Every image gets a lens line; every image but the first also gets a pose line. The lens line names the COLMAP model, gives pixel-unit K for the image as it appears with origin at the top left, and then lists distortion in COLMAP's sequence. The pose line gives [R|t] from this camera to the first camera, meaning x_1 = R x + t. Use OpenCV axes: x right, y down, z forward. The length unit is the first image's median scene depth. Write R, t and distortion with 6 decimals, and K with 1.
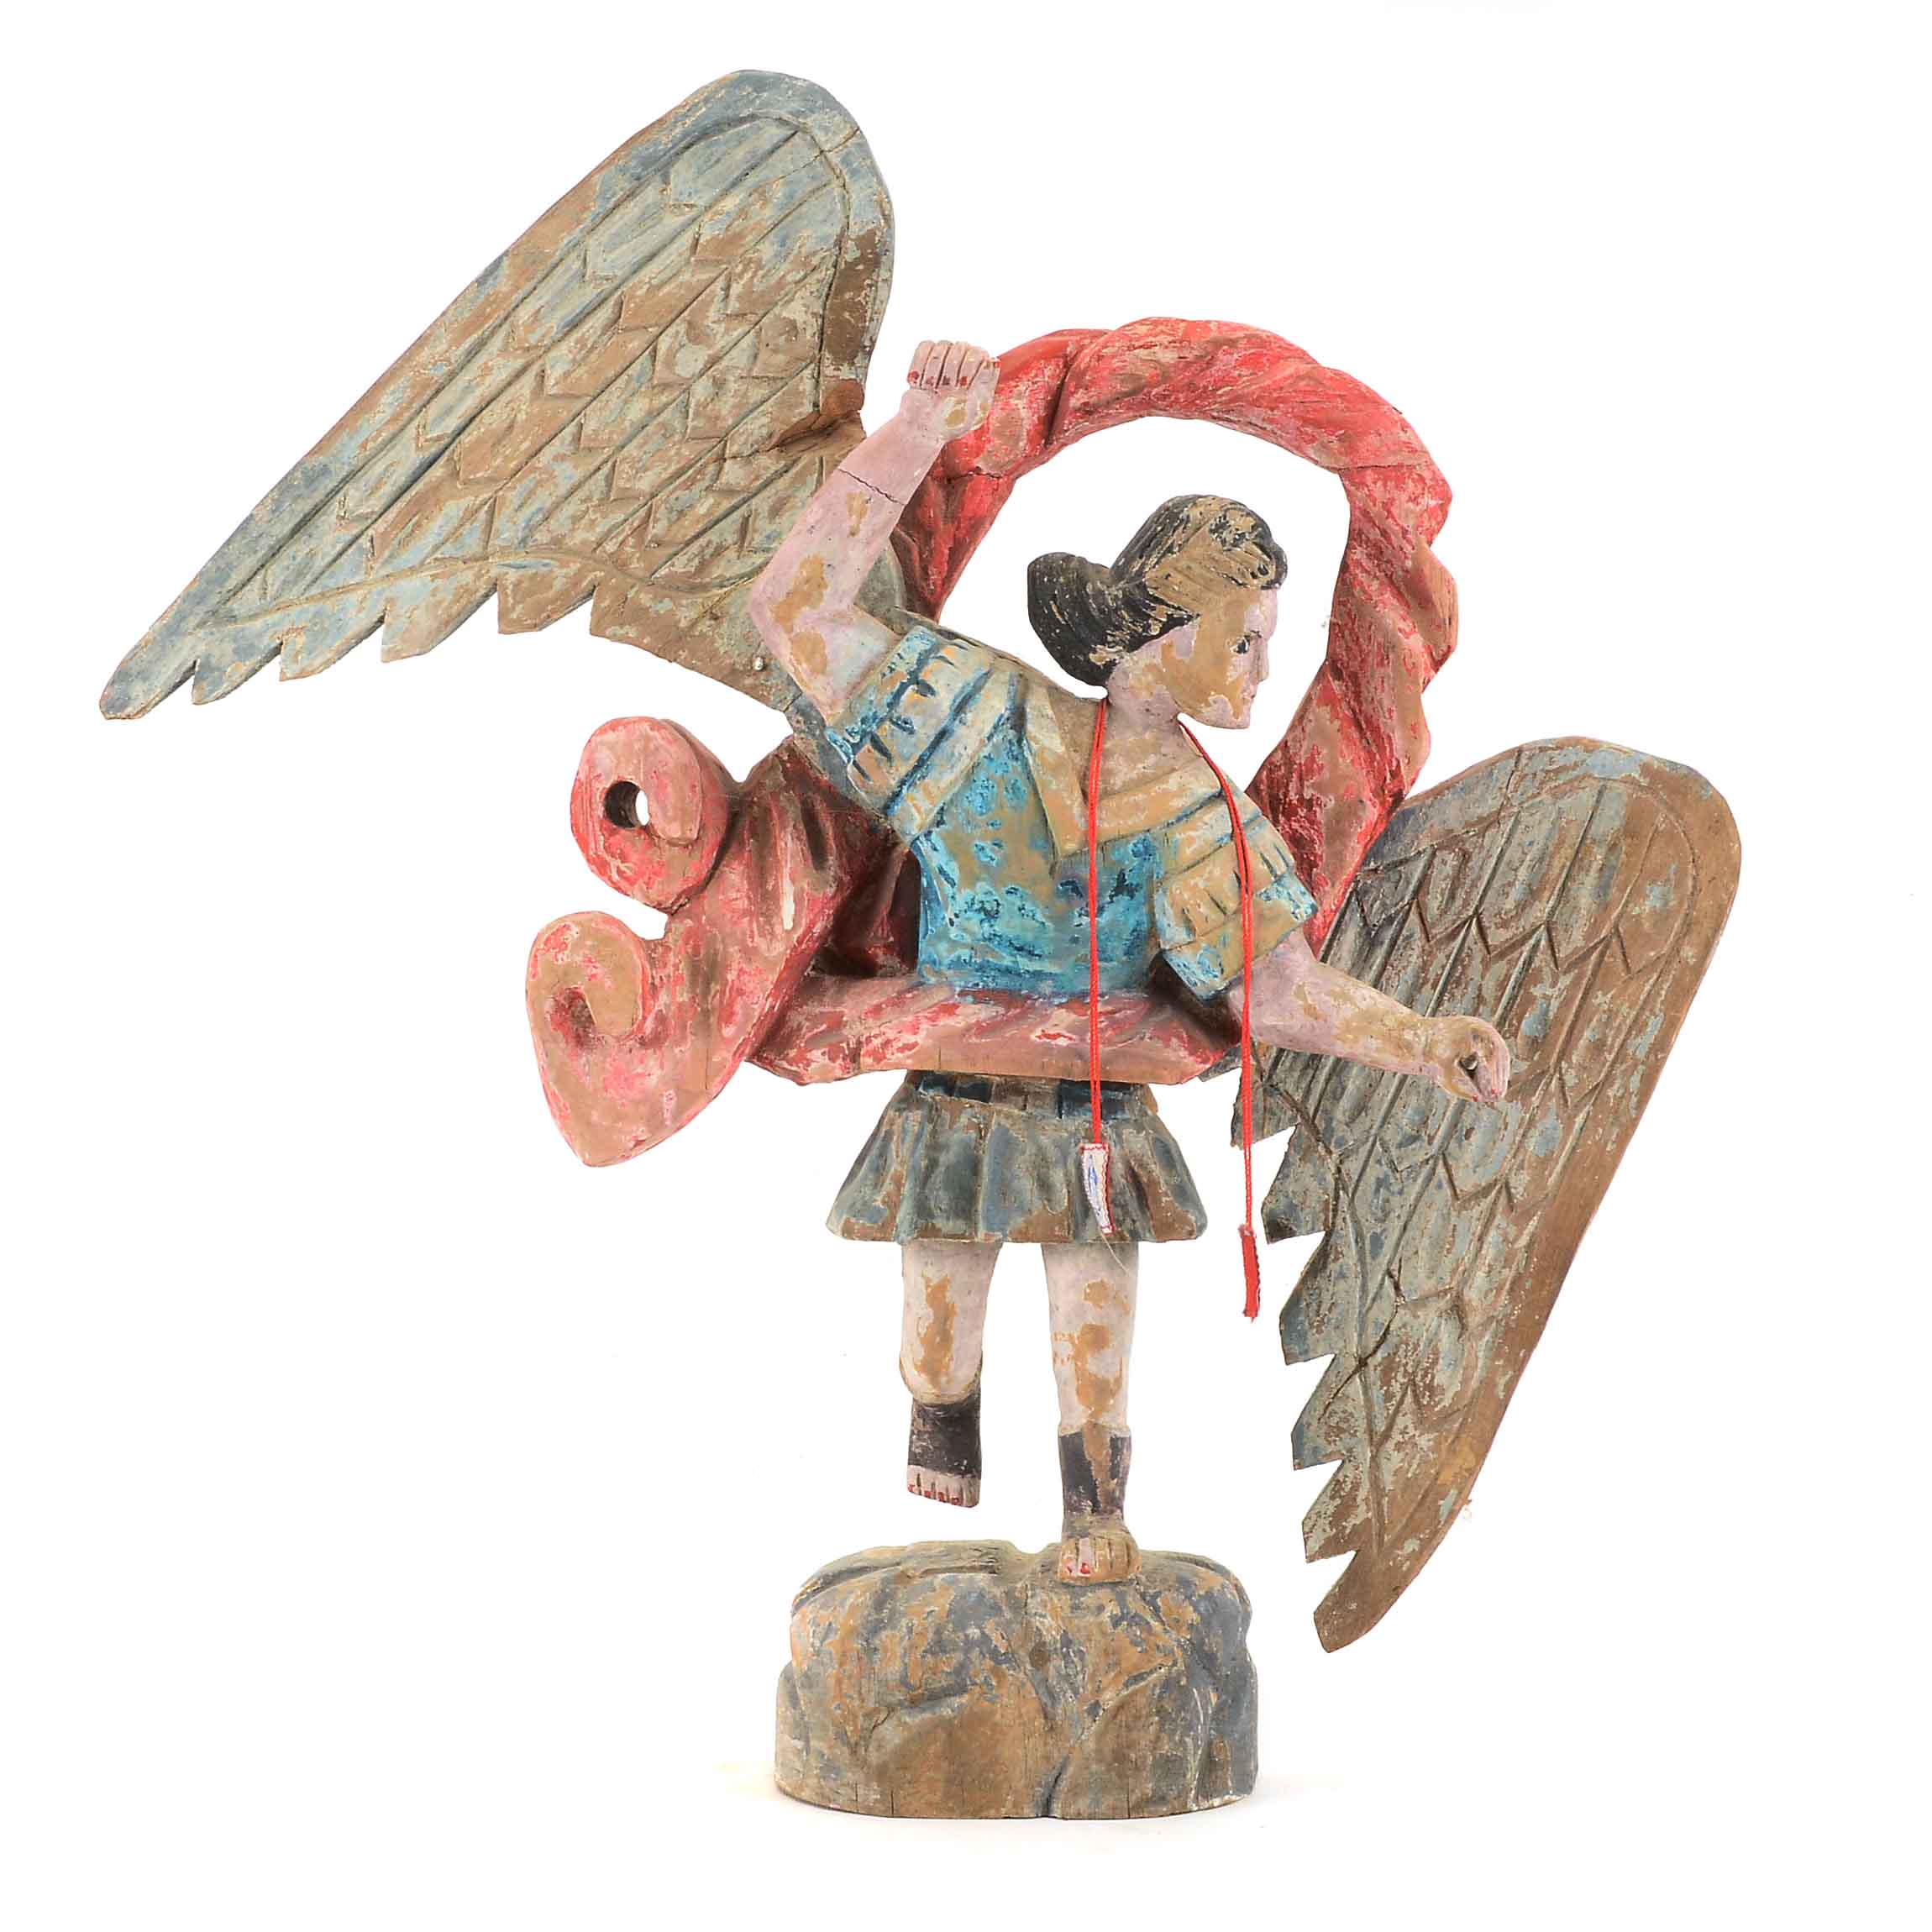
lens RADIAL K [[4187.2, 0, 966.0], [0, 4187.2, 966.0], [0, 0, 1]] dist [0.173429, -0.011762]
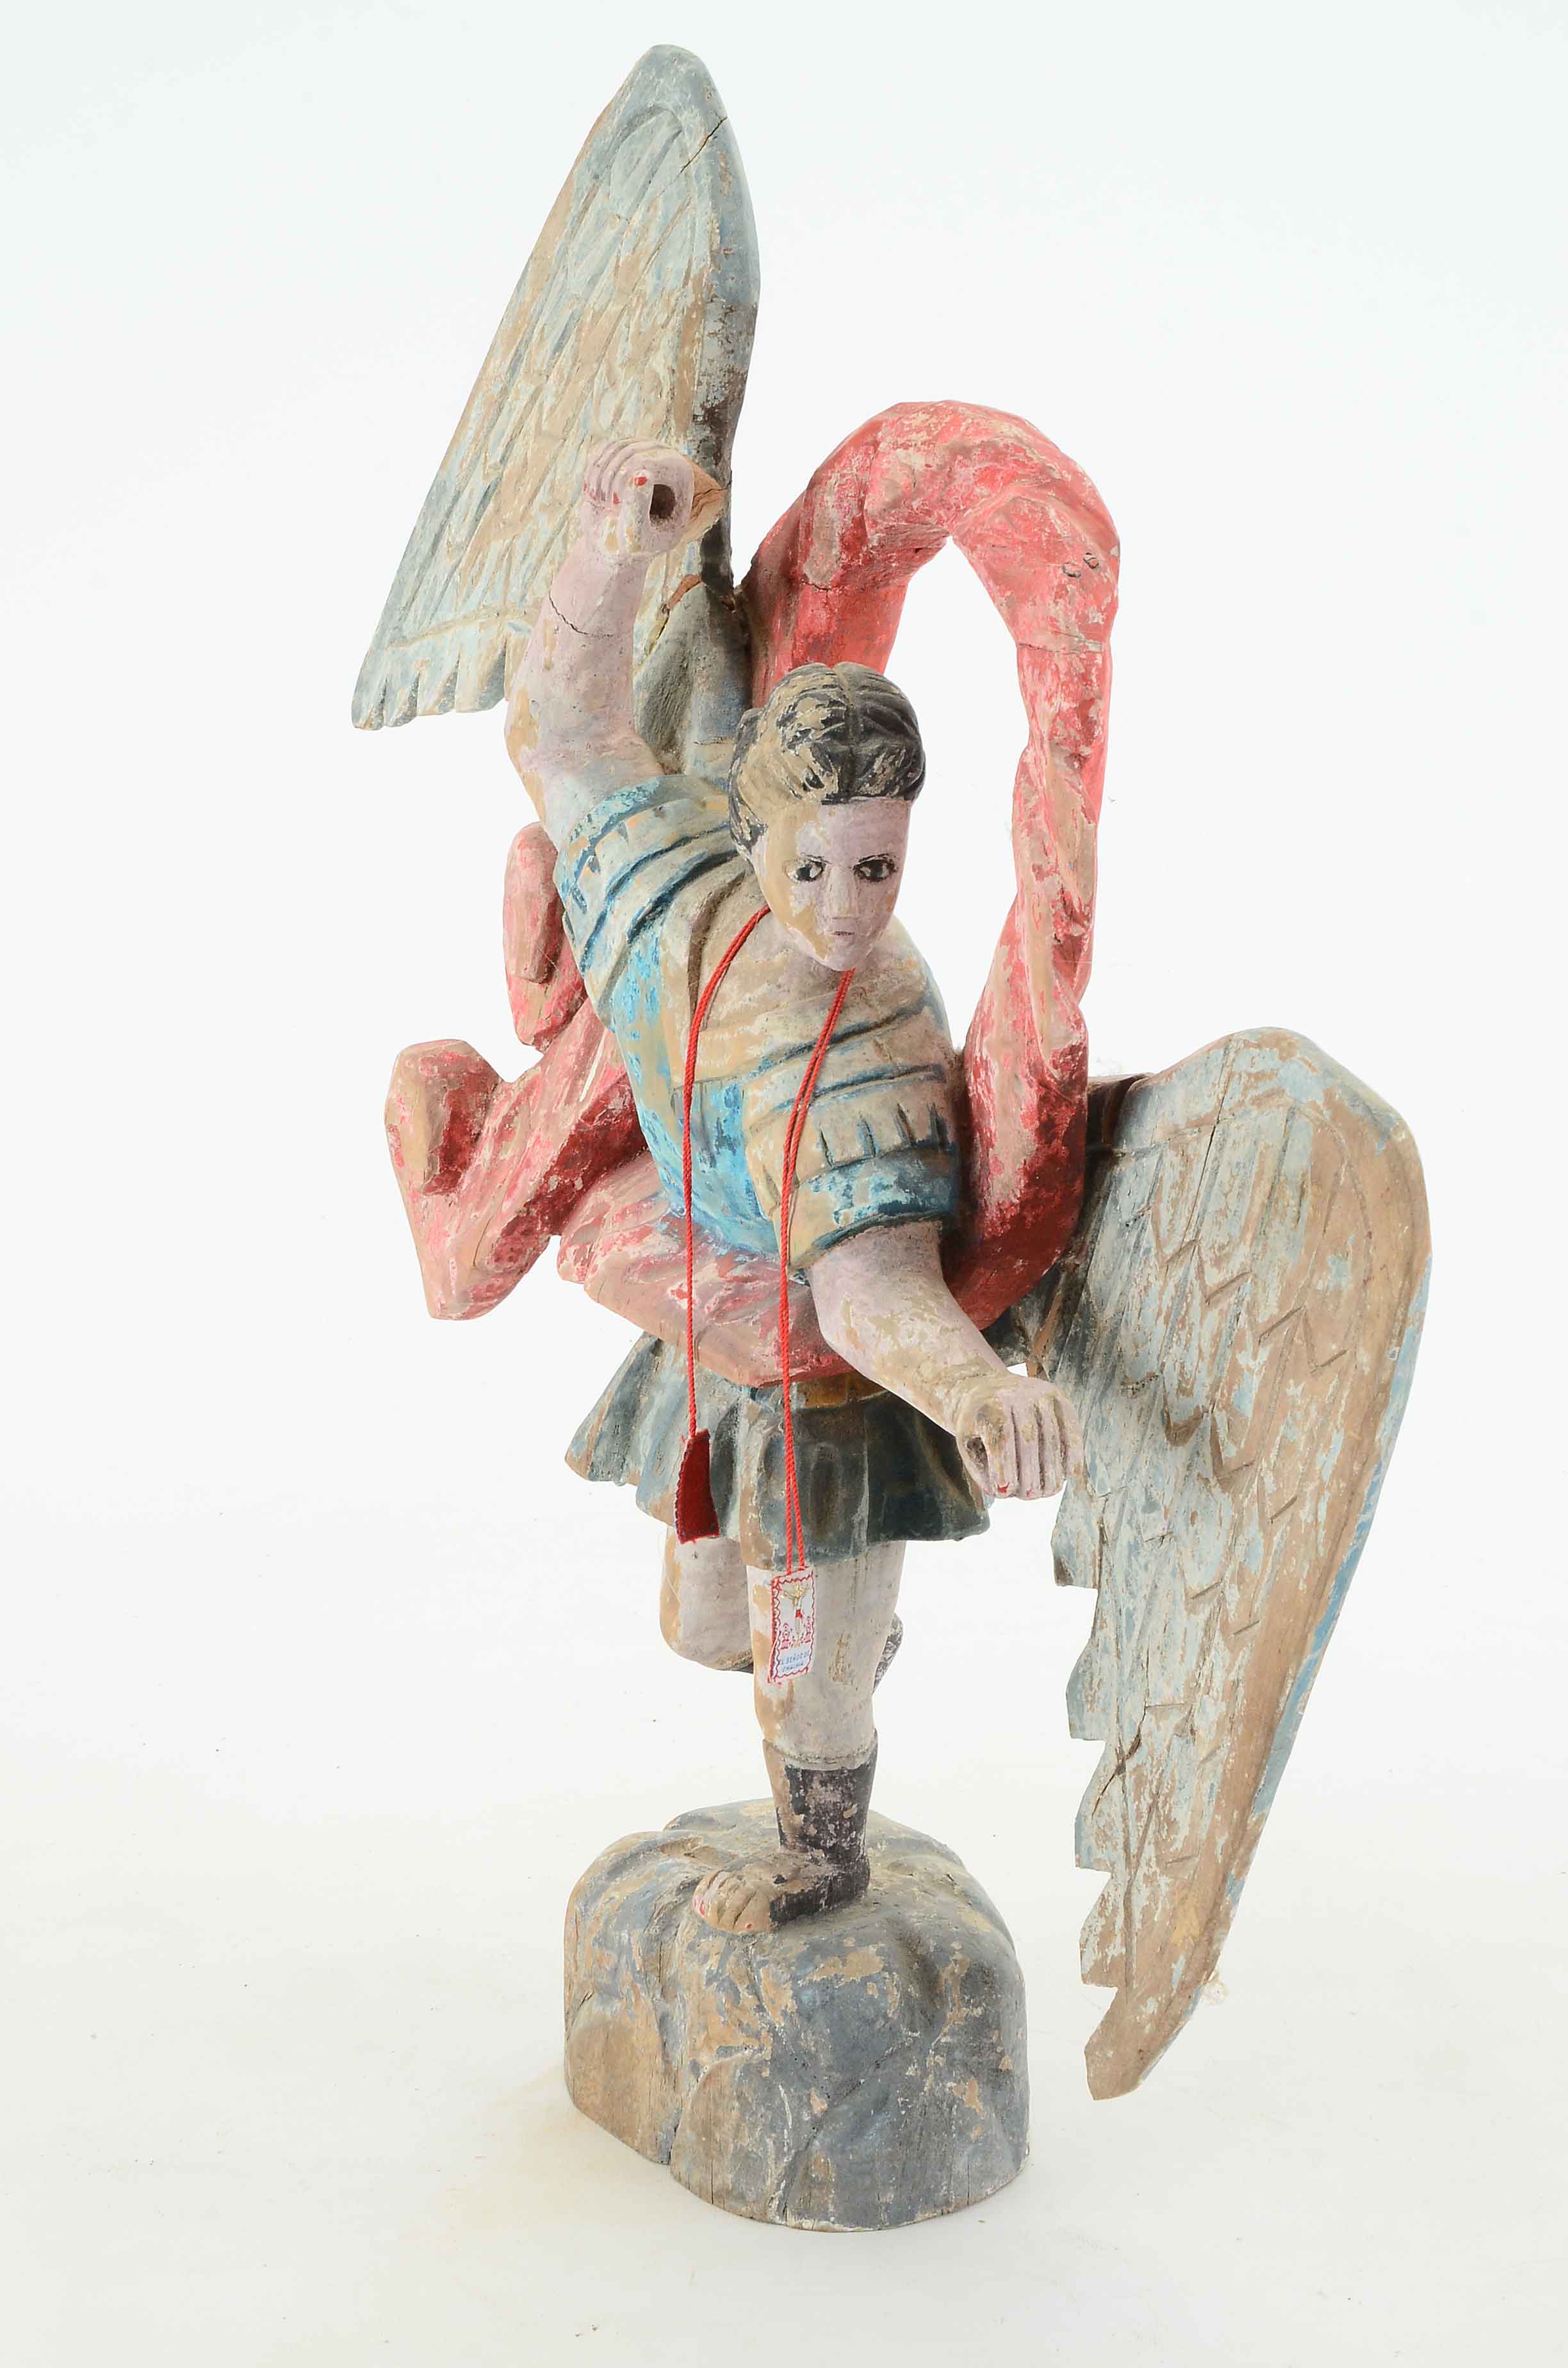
lens RADIAL K [[4998.6, 0, 783.8], [0, 4998.6, 1235.1], [0, 0, 1]] dist [0.513964, 0.137124]
pose [[0.581305, 0.210400, -0.786013, 0.794102], [-0.044359, 0.972749, 0.227580, -0.217172], [0.812476, -0.097426, 0.574797, 0.430062]]
